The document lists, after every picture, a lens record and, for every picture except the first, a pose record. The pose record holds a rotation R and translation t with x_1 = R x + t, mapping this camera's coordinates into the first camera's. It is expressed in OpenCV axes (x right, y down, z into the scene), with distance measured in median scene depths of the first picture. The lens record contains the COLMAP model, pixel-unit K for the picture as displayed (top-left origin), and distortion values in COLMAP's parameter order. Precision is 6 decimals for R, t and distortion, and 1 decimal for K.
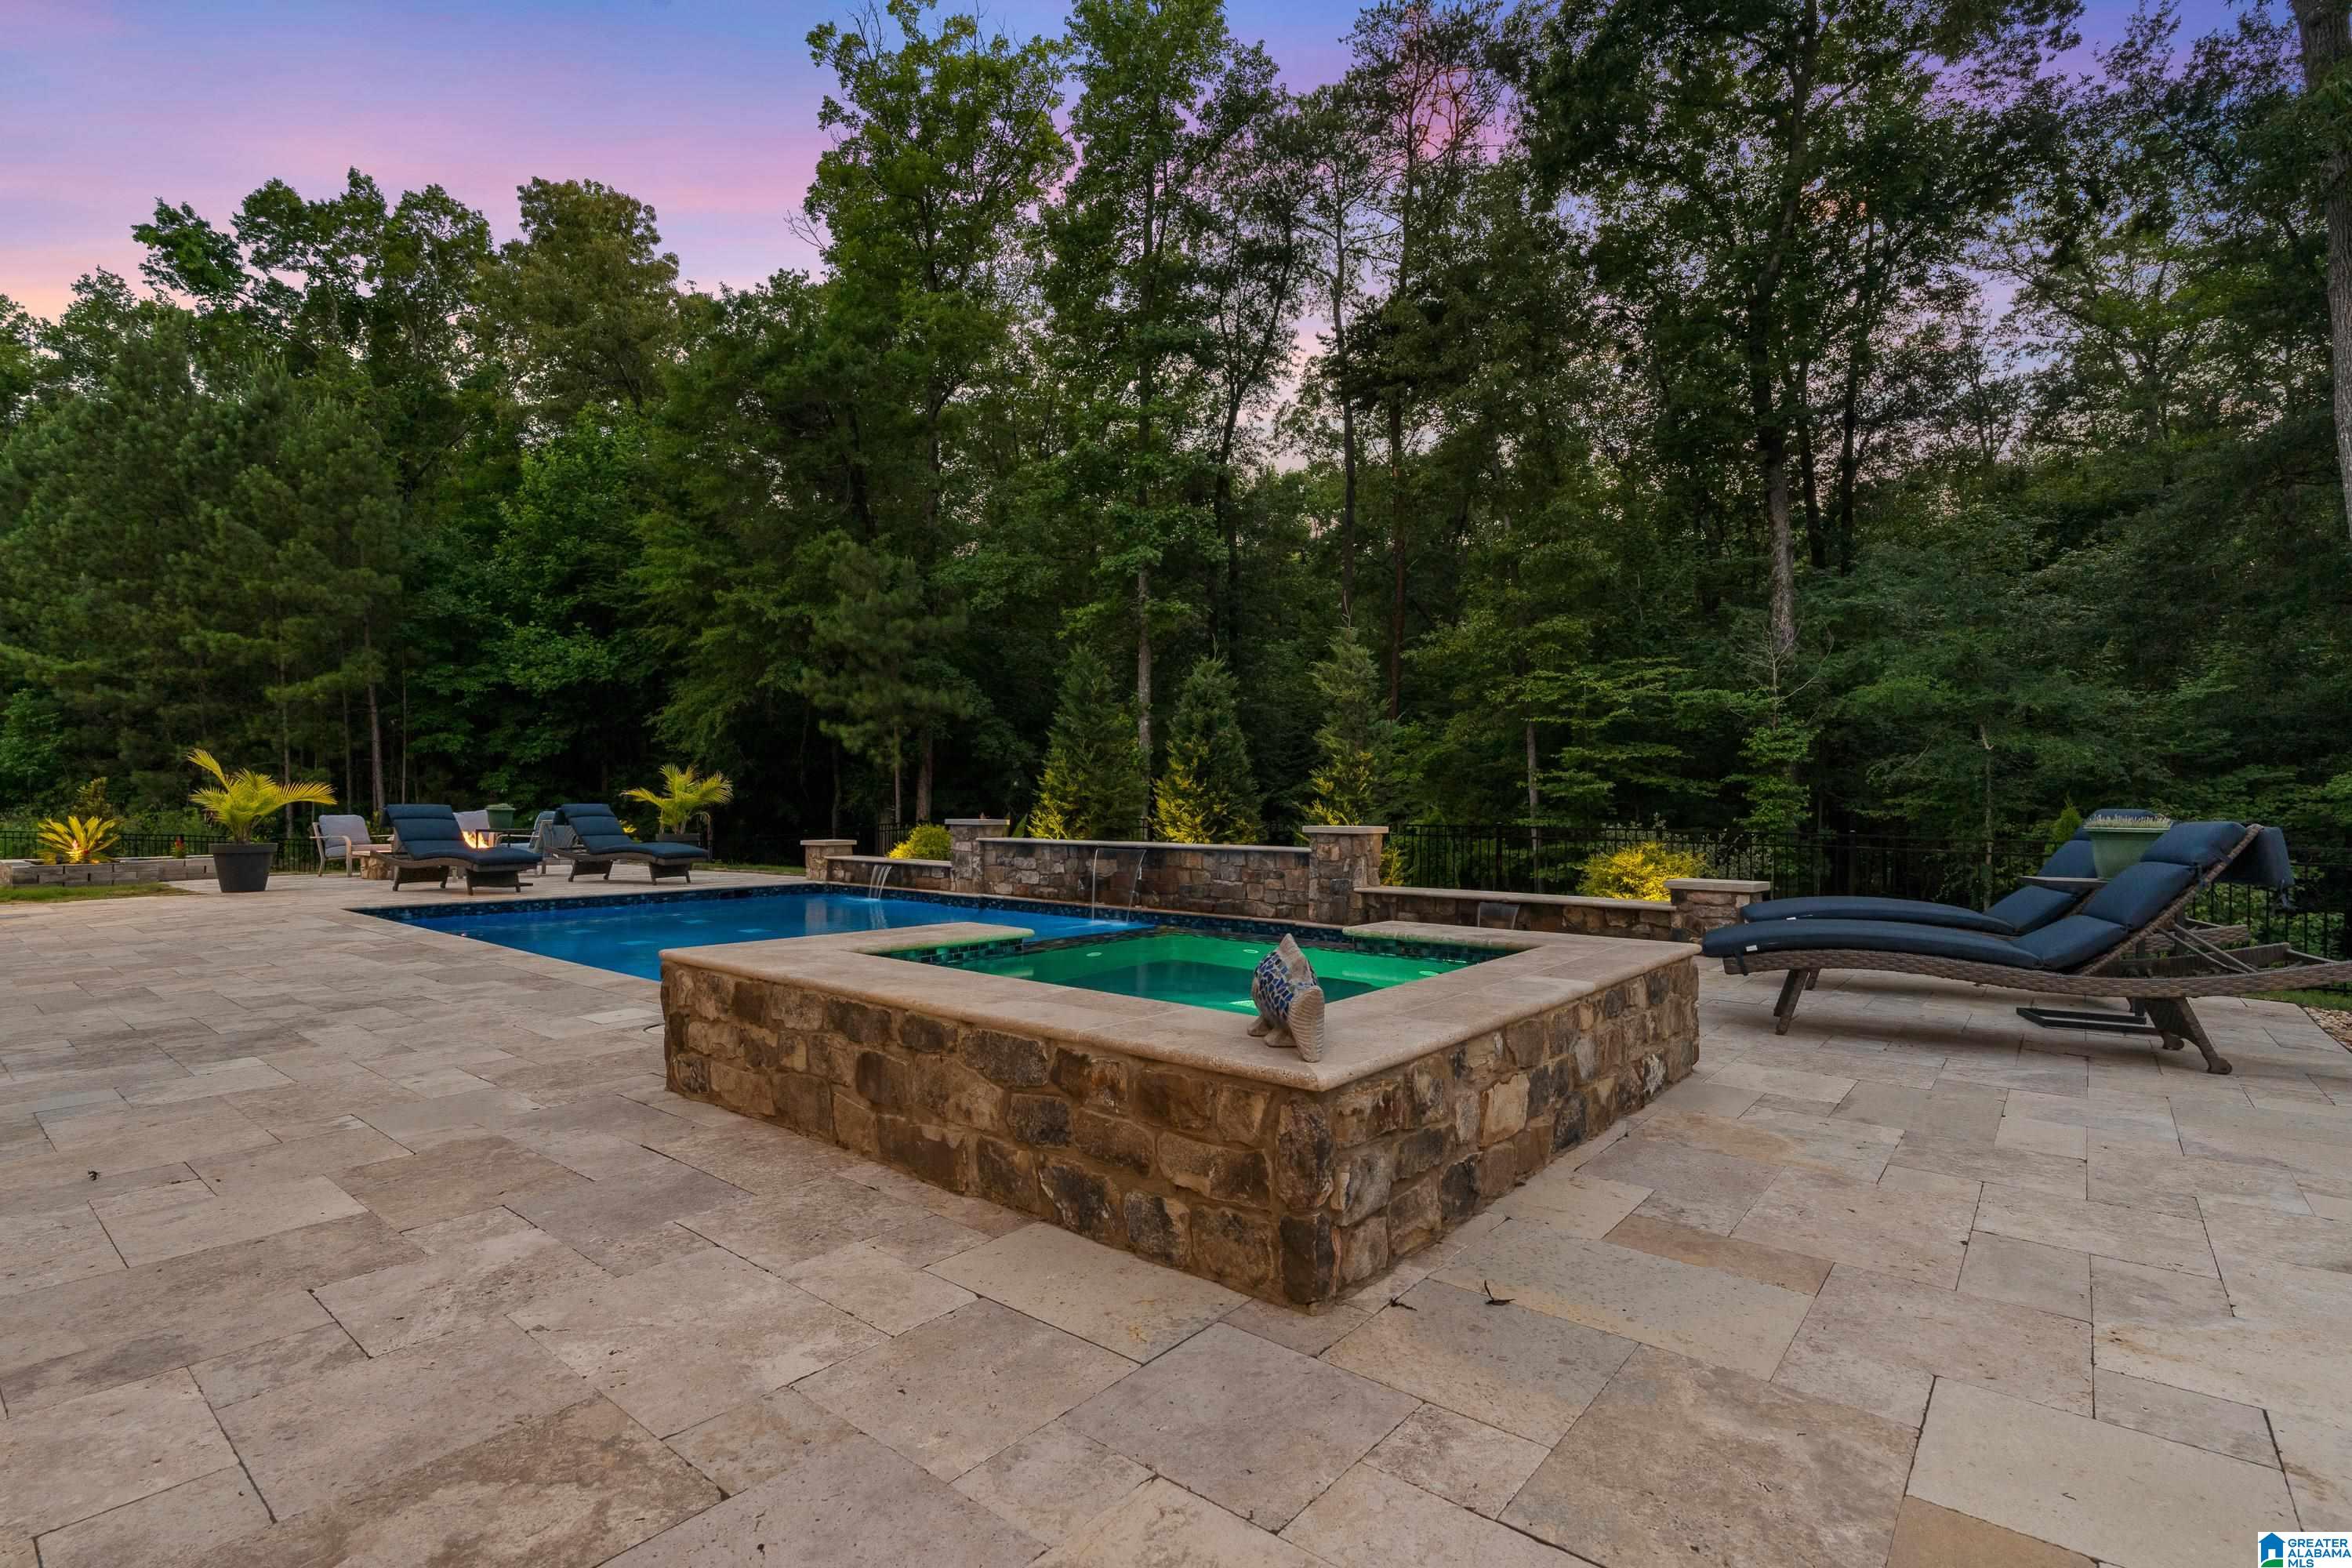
lens RADIAL K [[1126.3, 0, 1177.4], [0, 1126.3, 782.1], [0, 0, 1]] dist [-0.004048, 0.001305]
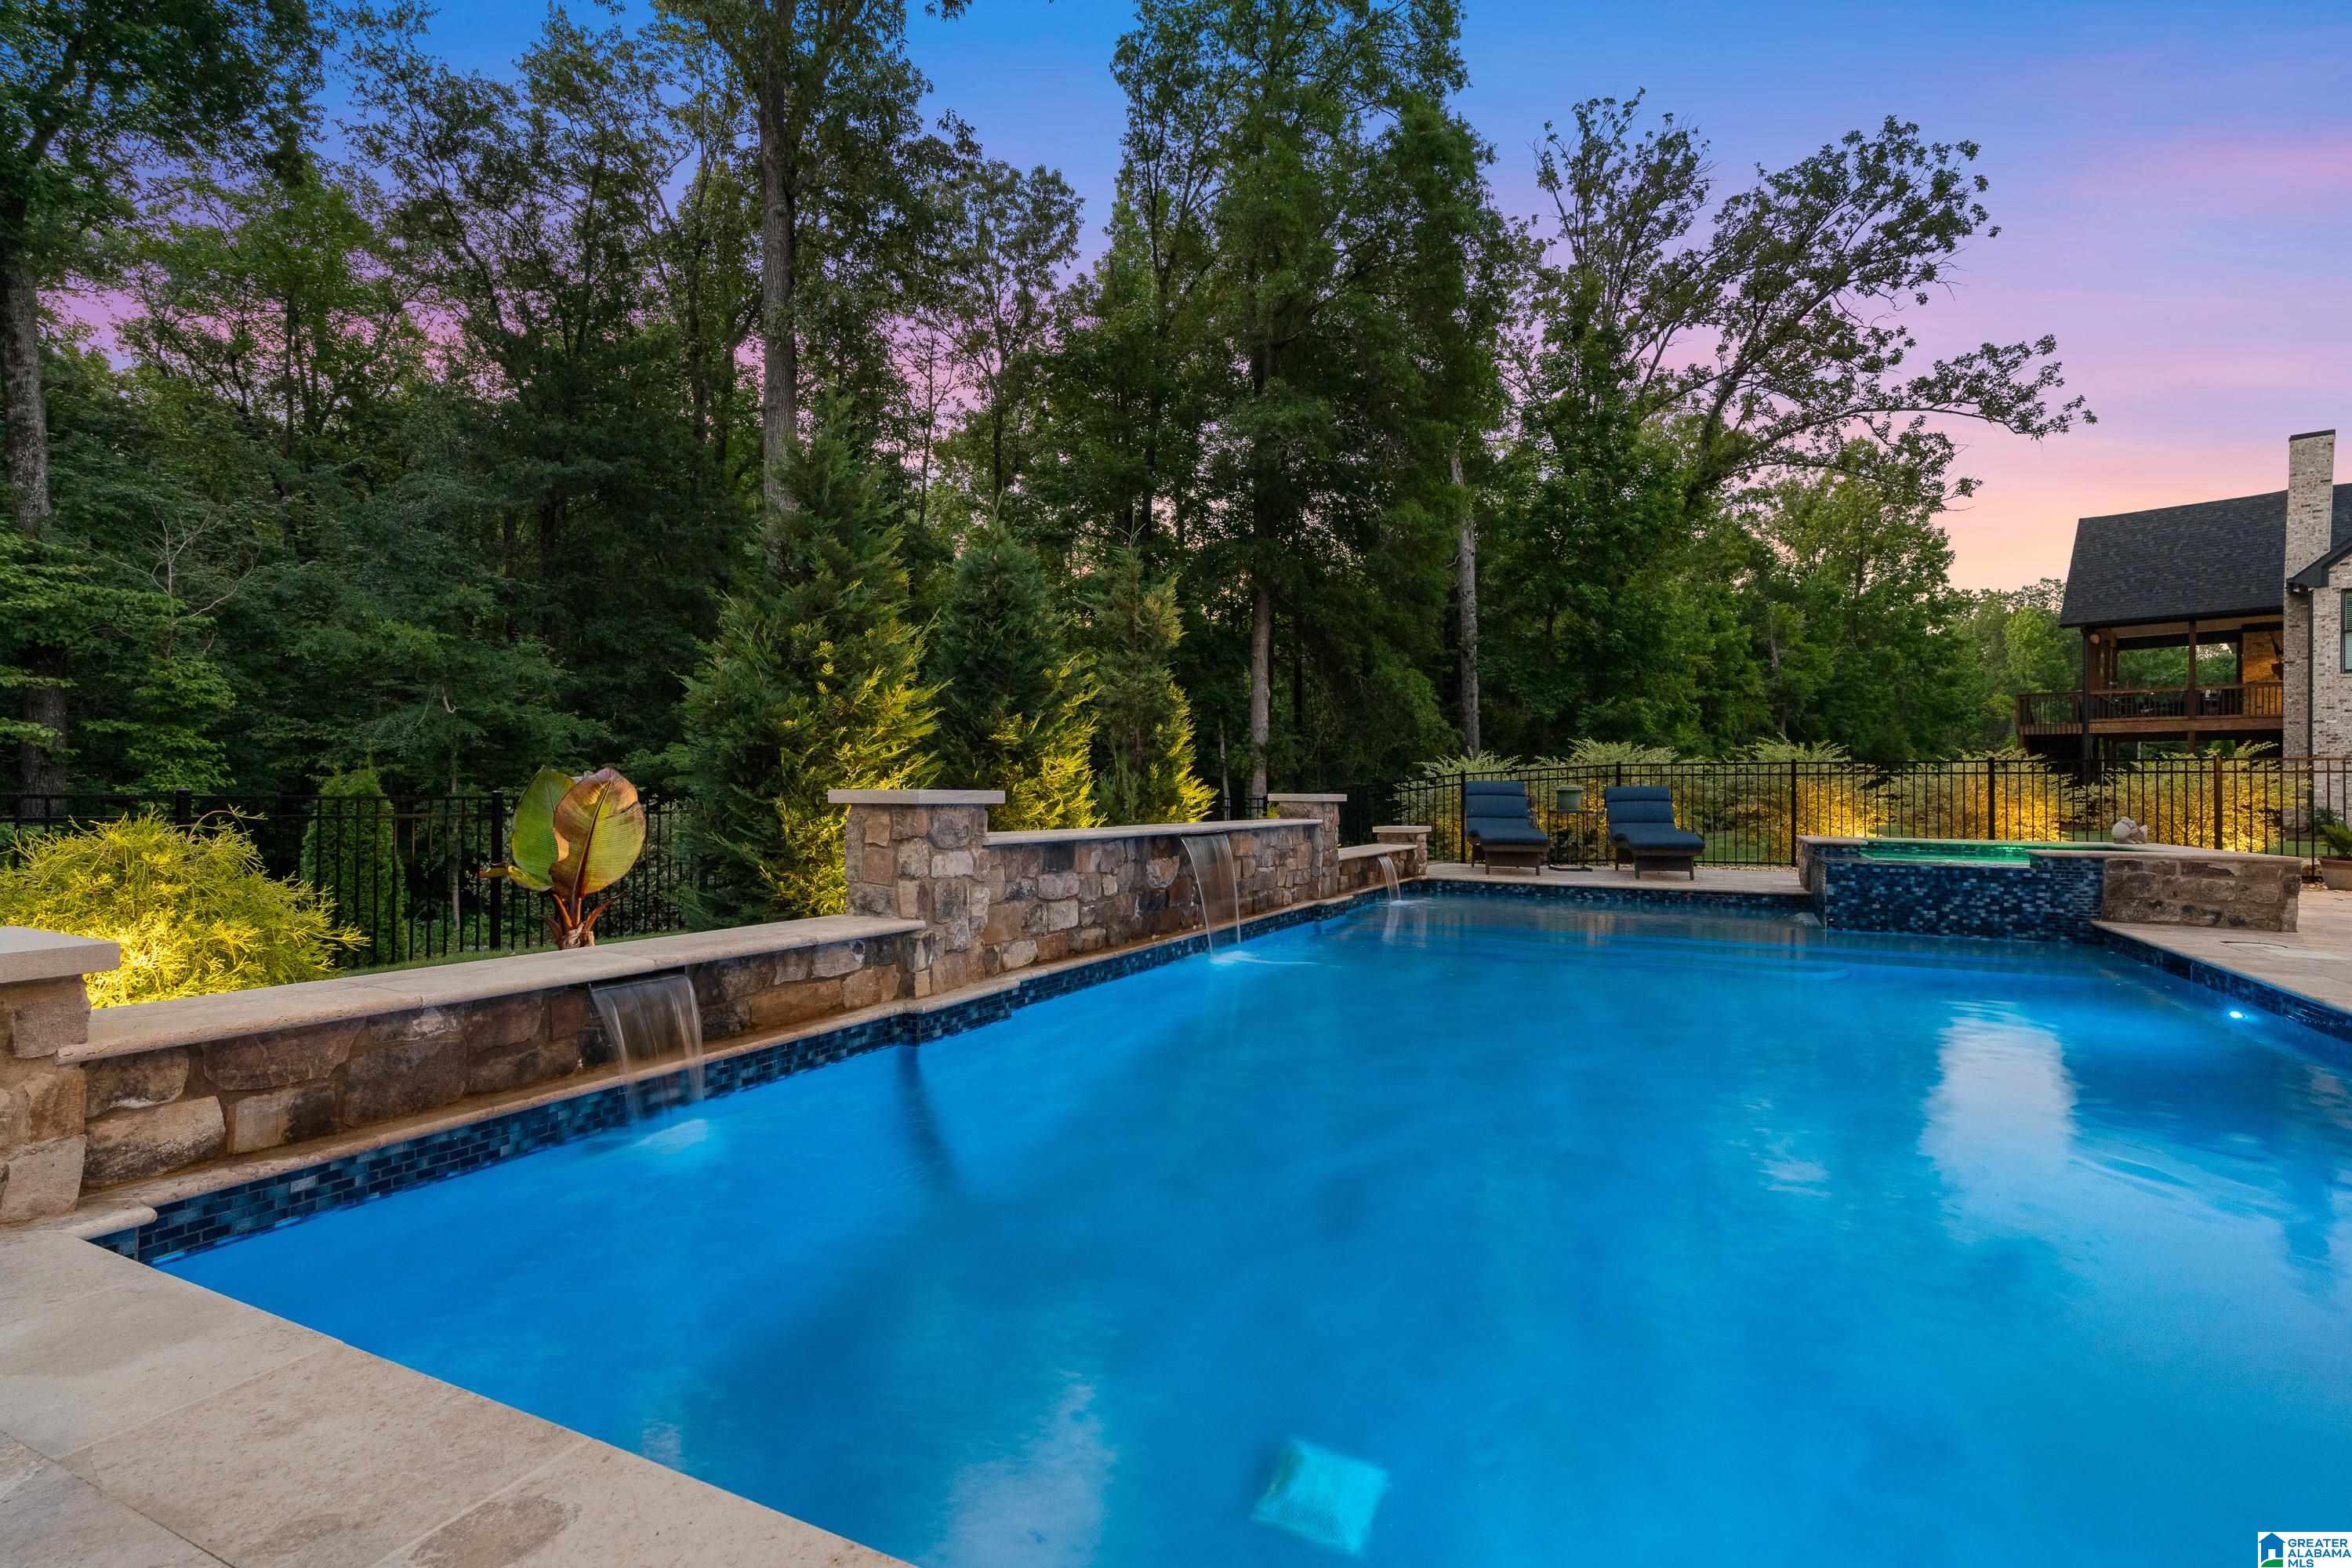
lens RADIAL K [[1126.3, 0, 1177.4], [0, 1126.3, 782.1], [0, 0, 1]] dist [-0.004048, 0.001305]
pose [[-0.244093, 0.001158, 0.969751, -0.640664], [-0.031178, 0.999473, -0.009041, 0.034836], [-0.969250, -0.032441, -0.243929, 1.153971]]
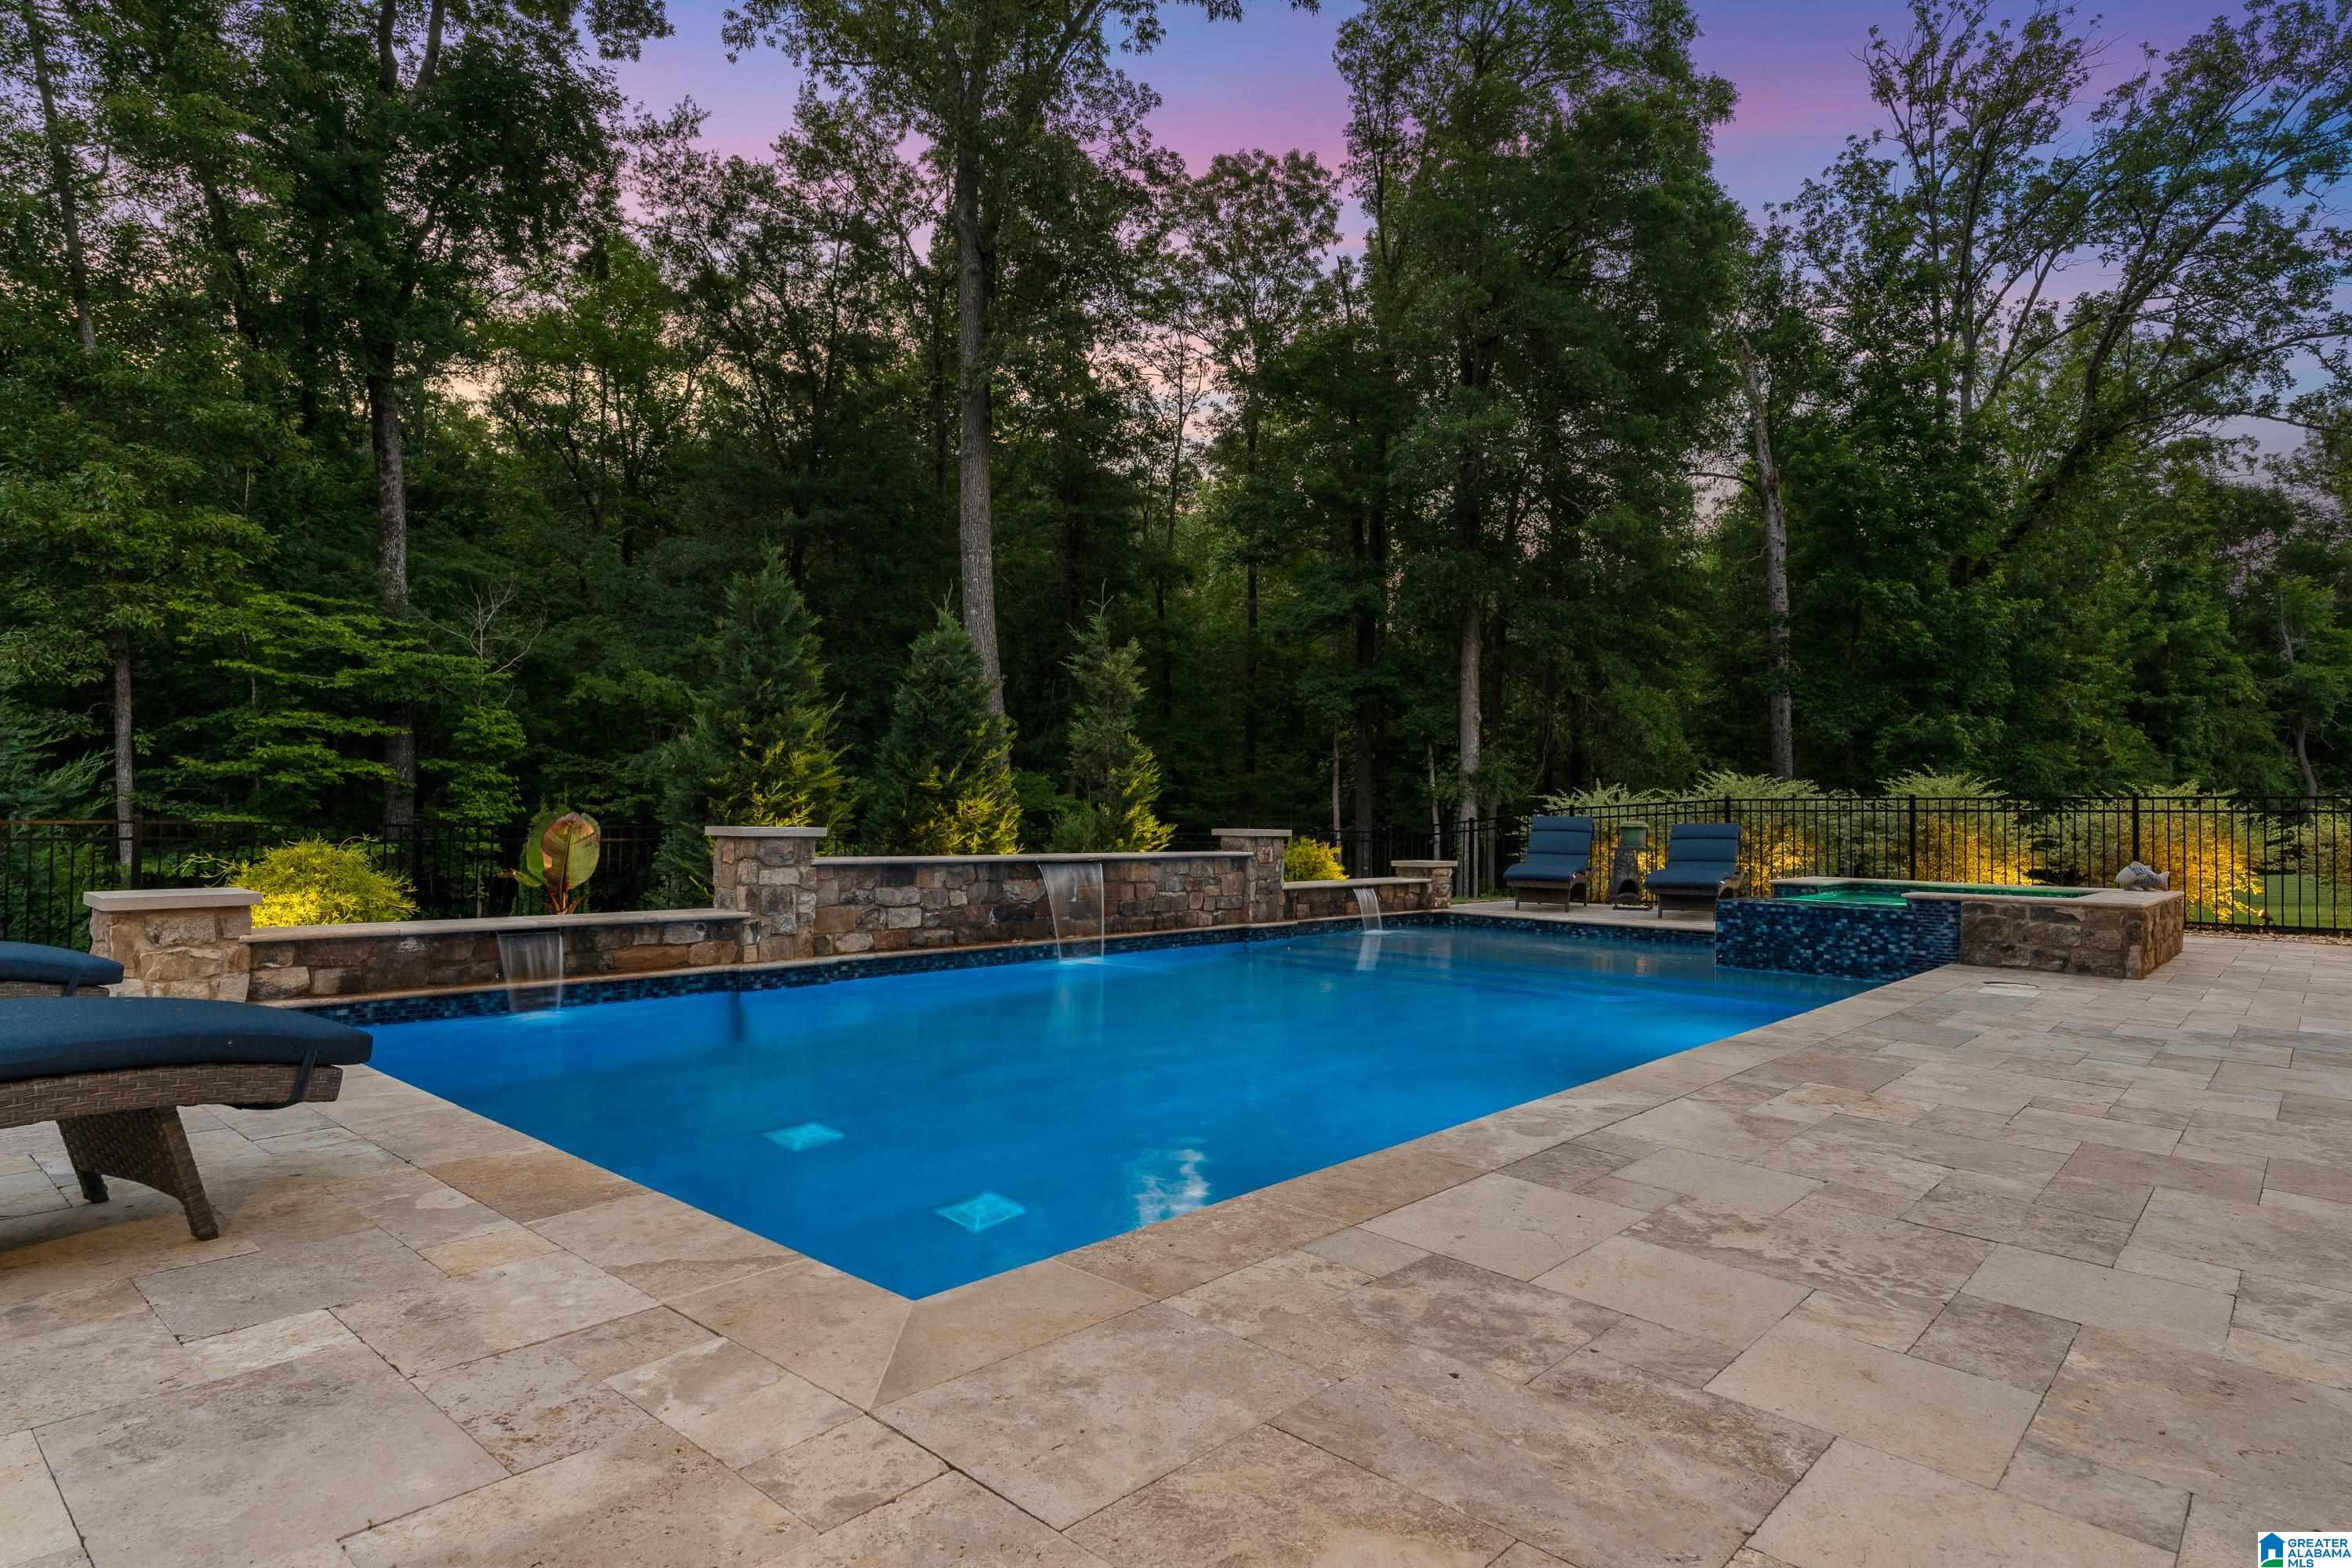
lens RADIAL K [[1301.4, 0, 1177.1], [0, 1301.4, 780.3], [0, 0, 1]] dist [0.001301, -0.000178]
pose [[0.033141, 0.021871, 0.999211, -0.933905], [-0.036956, 0.999104, -0.020642, 0.017311], [-0.998767, -0.036243, 0.033920, 0.887864]]
